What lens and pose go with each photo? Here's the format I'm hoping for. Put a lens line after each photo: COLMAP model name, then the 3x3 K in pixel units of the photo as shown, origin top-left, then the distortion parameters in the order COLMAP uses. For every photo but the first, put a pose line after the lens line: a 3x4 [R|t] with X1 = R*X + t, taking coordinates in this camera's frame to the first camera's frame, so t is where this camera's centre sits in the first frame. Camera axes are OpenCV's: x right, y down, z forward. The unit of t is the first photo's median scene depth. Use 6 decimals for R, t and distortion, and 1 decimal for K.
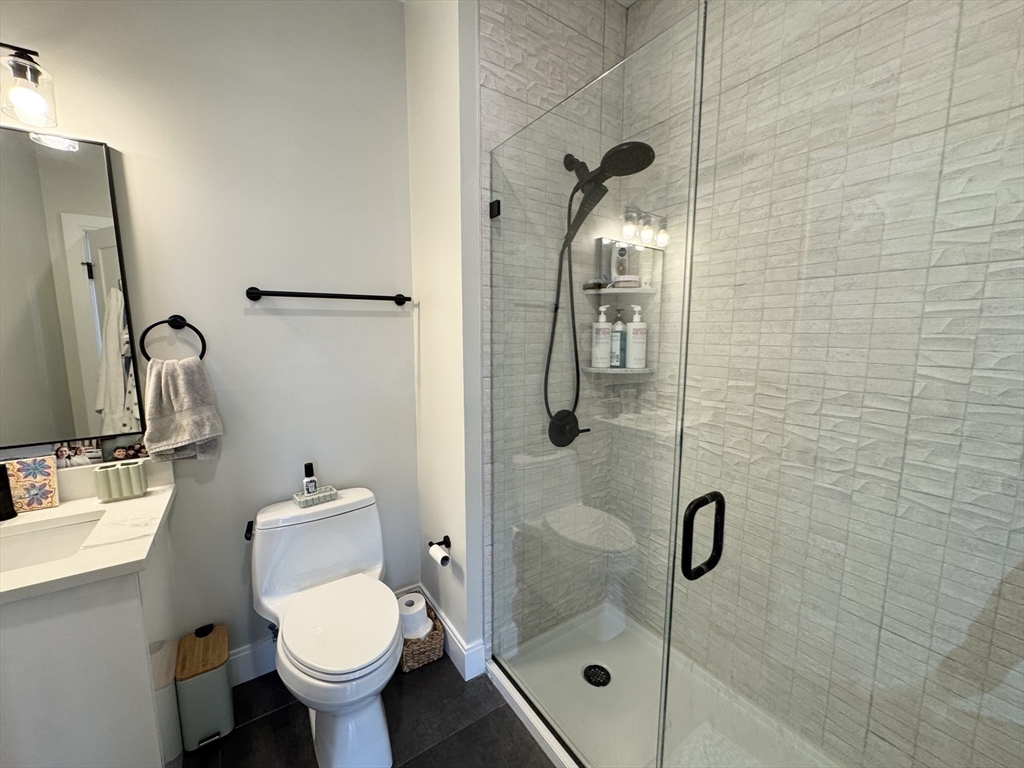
lens RADIAL K [[407.1, 0, 510.8], [0, 407.1, 384.1], [0, 0, 1]] dist [-0.002081, -0.000137]
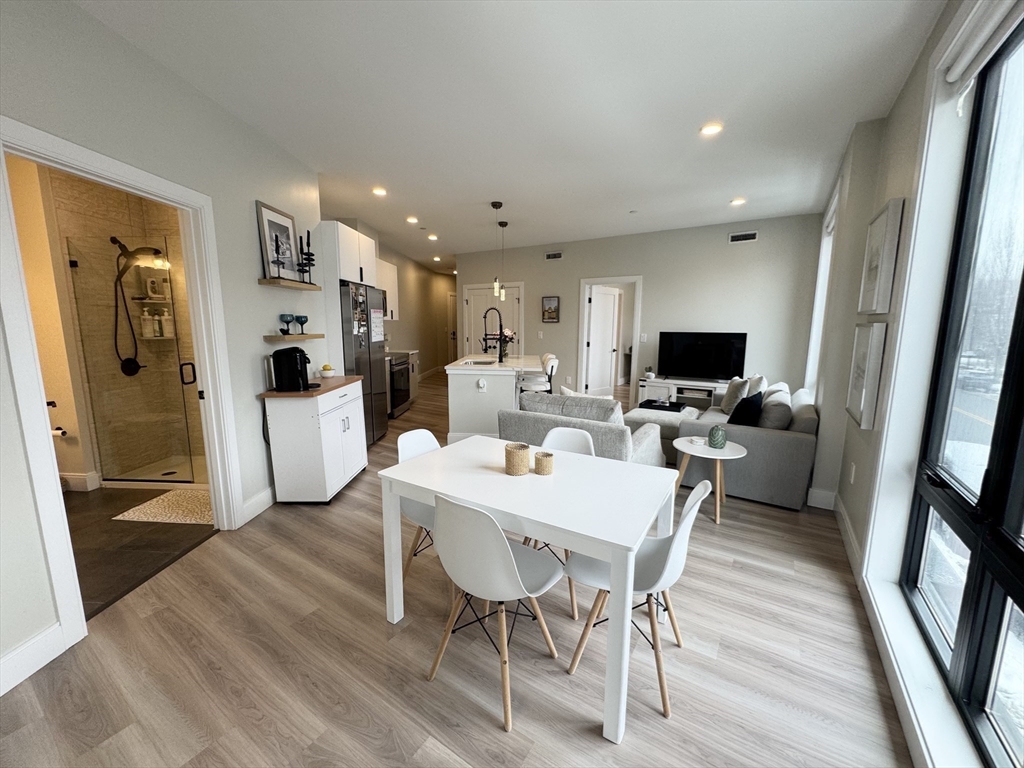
lens RADIAL K [[407.1, 0, 510.8], [0, 407.1, 384.1], [0, 0, 1]] dist [-0.002081, -0.000137]
pose [[0.595921, -0.119652, 0.794079, -0.381180], [0.098124, 0.992277, 0.075879, 0.236598], [-0.797026, 0.032700, 0.603059, -1.845031]]
